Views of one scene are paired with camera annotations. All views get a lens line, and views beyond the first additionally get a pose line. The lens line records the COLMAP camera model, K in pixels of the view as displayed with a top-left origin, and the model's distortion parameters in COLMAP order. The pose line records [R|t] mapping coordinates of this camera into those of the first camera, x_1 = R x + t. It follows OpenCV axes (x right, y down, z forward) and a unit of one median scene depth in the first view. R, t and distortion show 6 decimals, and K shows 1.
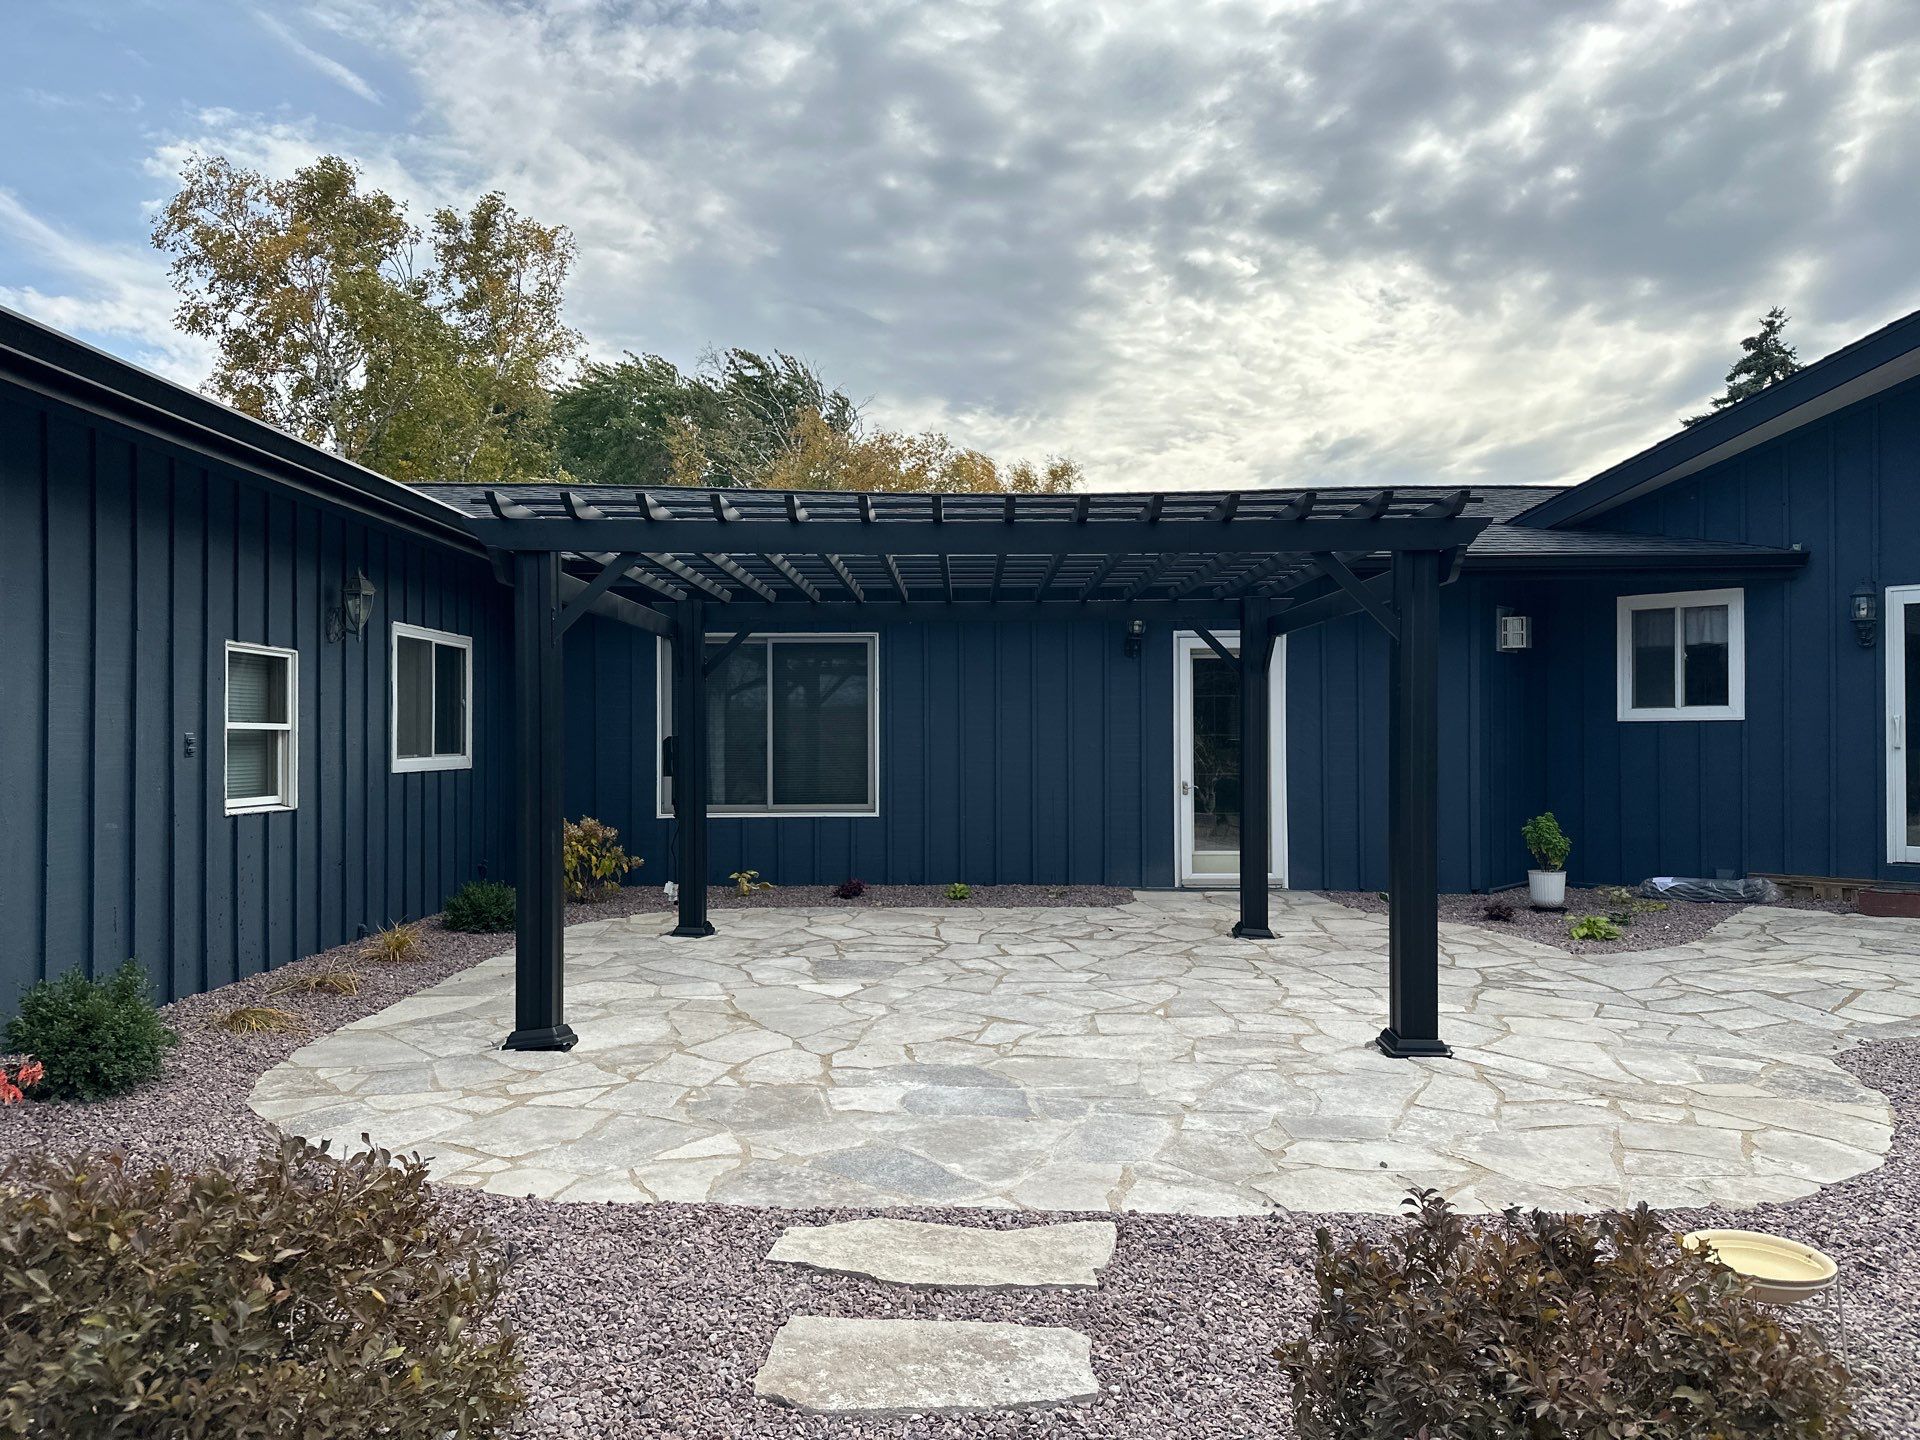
lens RADIAL K [[1372.9, 0, 951.7], [0, 1372.9, 749.9], [0, 0, 1]] dist [0.012289, -0.005981]
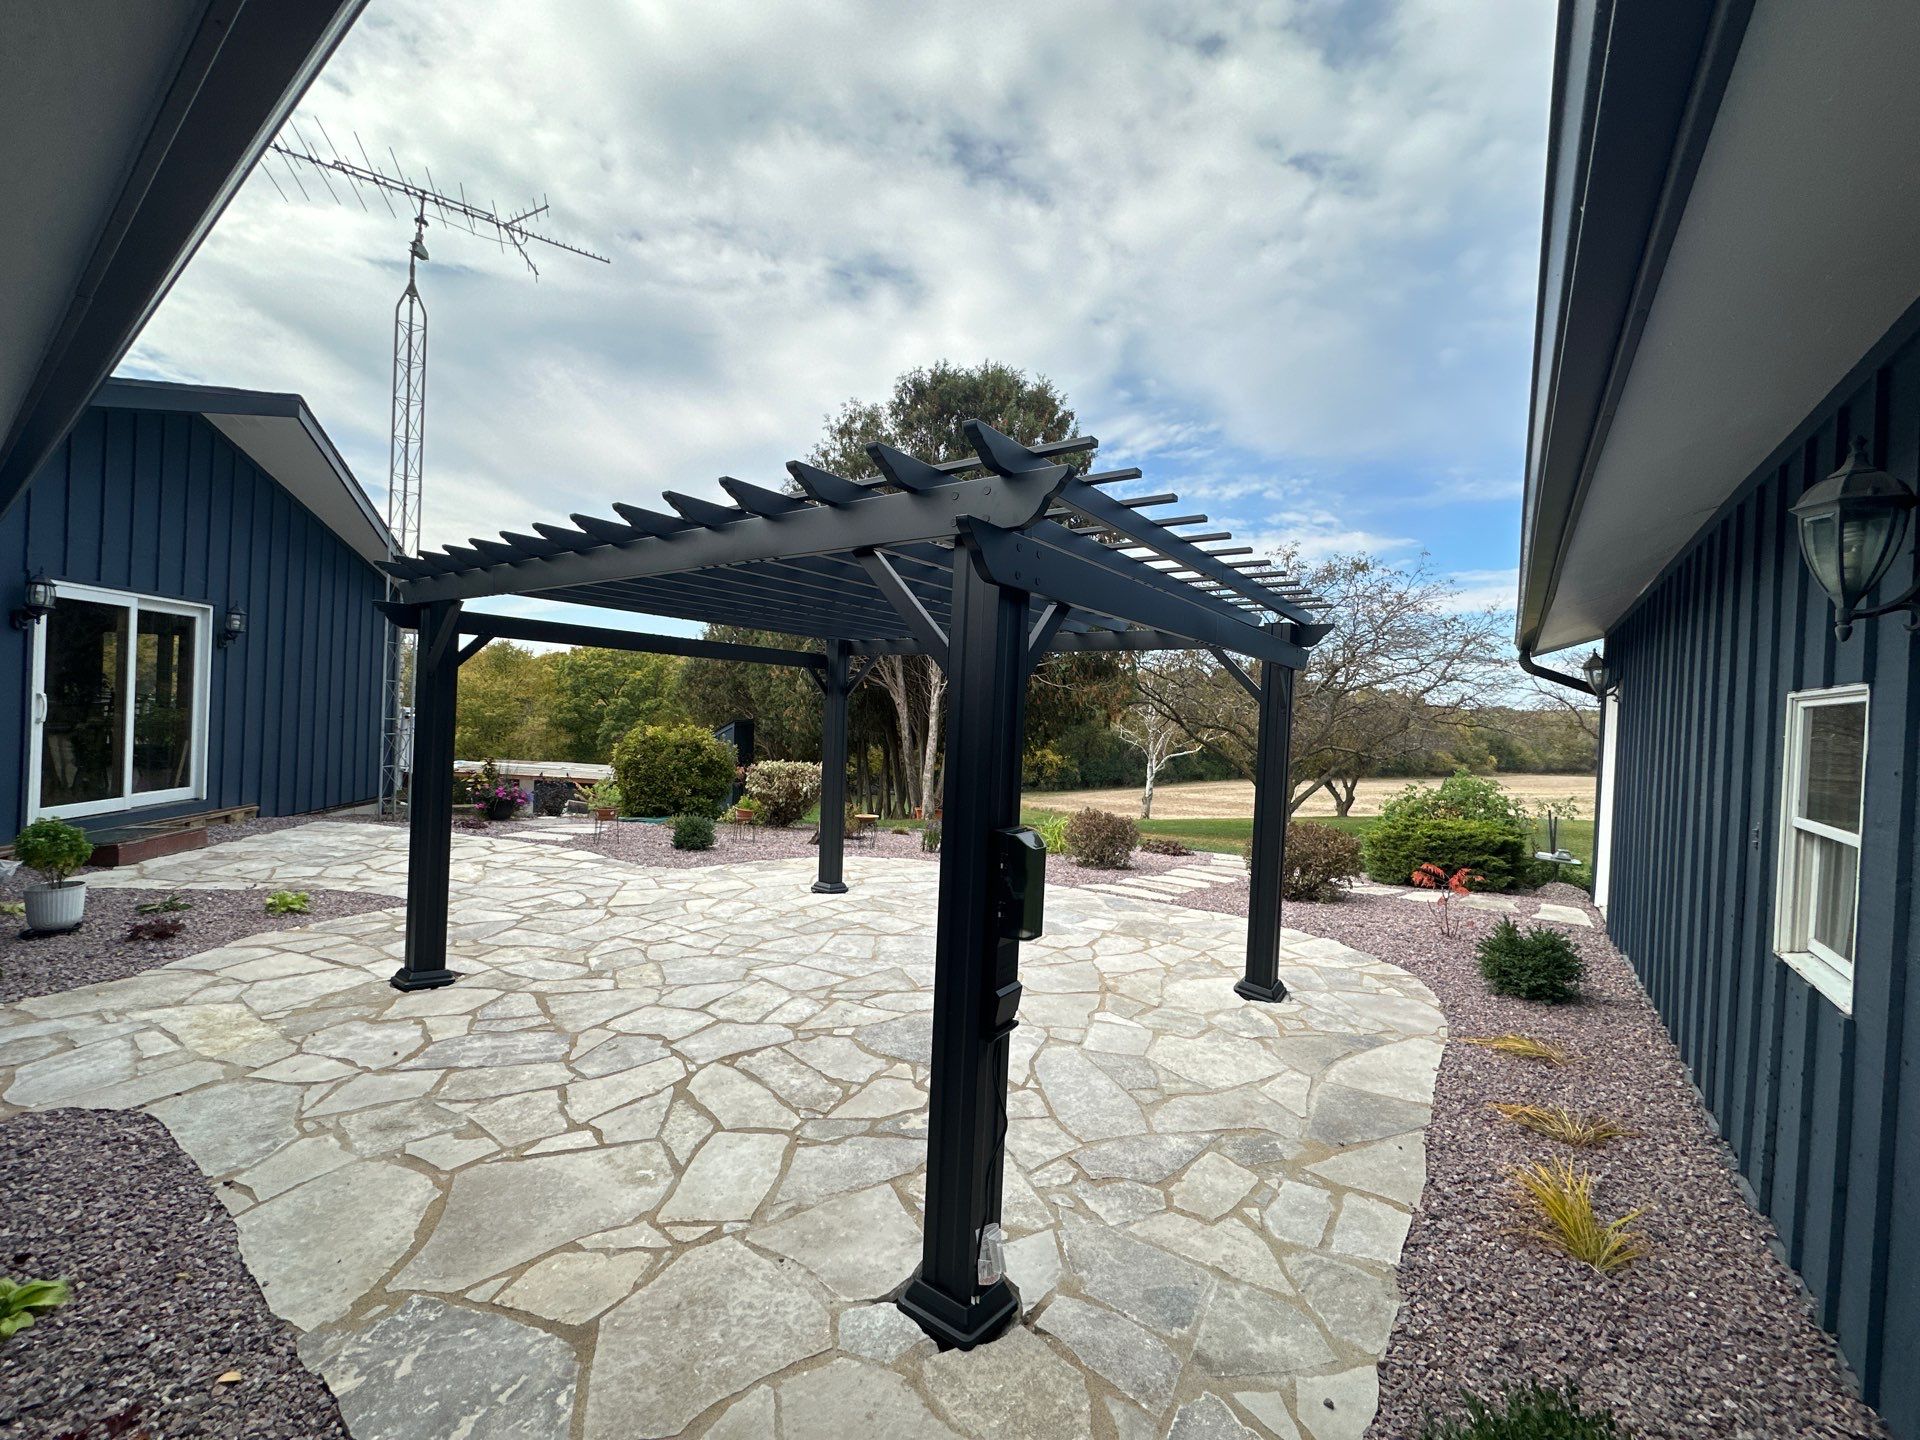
lens RADIAL K [[762.0, 0, 969.6], [0, 762.0, 716.7], [0, 0, 1]] dist [-0.002128, -0.000182]
pose [[-0.828740, -0.039173, 0.558262, -0.416370], [-0.036556, 0.999206, 0.015846, -0.063218], [-0.558439, -0.007276, -0.829514, 1.590061]]
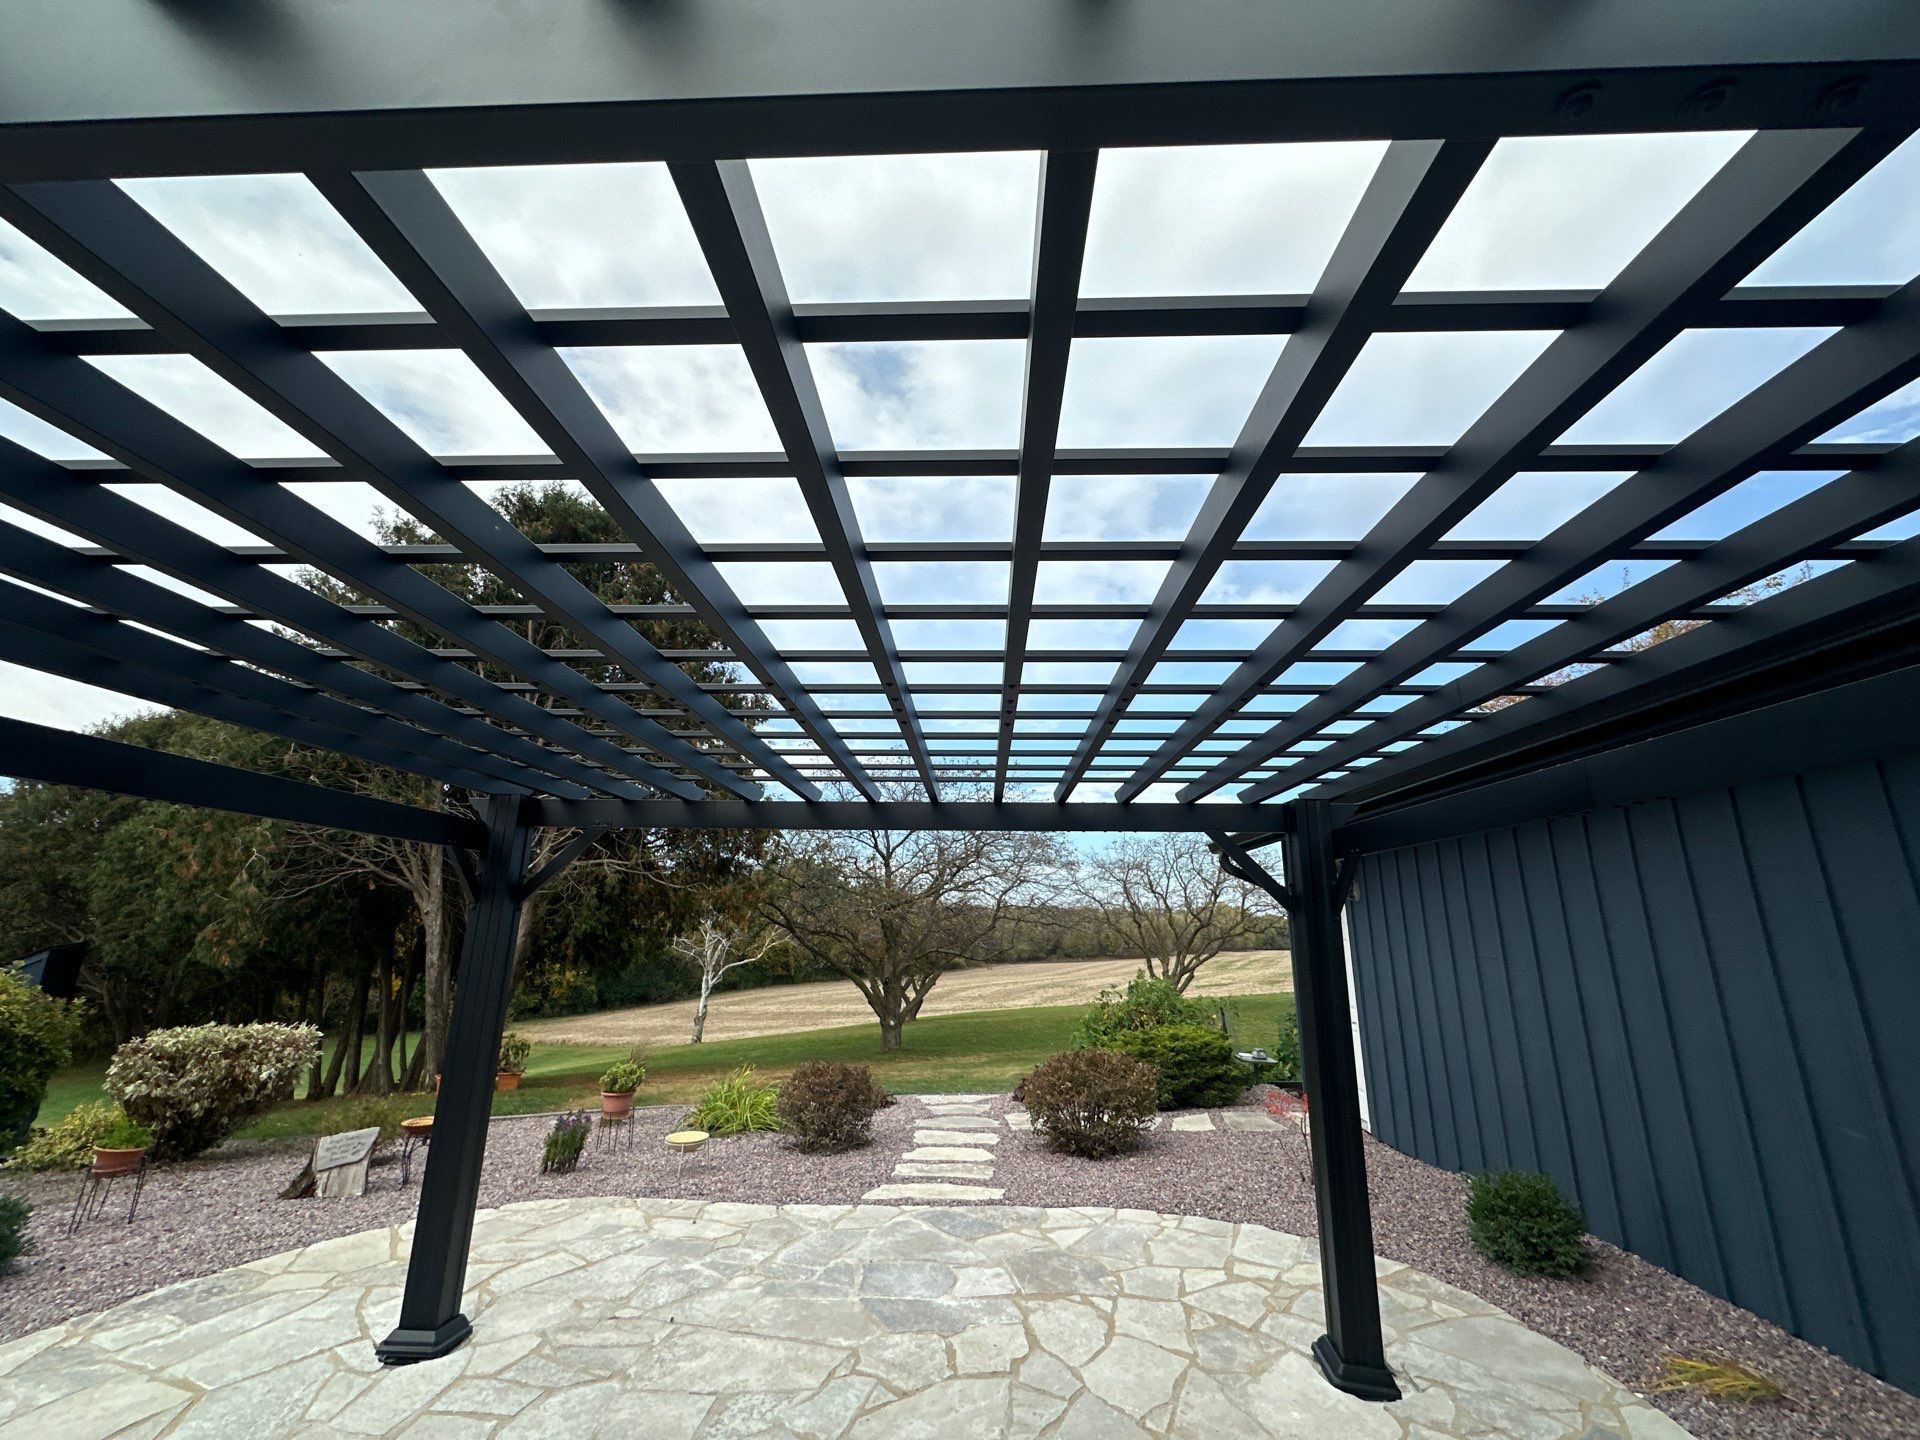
lens RADIAL K [[758.4, 0, 967.5], [0, 758.4, 717.0], [0, 0, 1]] dist [-0.000105, 0.000389]
pose [[-0.999838, -0.014116, 0.011145, -0.036011], [-0.016519, 0.965811, -0.258721, -0.062298], [-0.007112, -0.258863, -0.965888, 1.392185]]
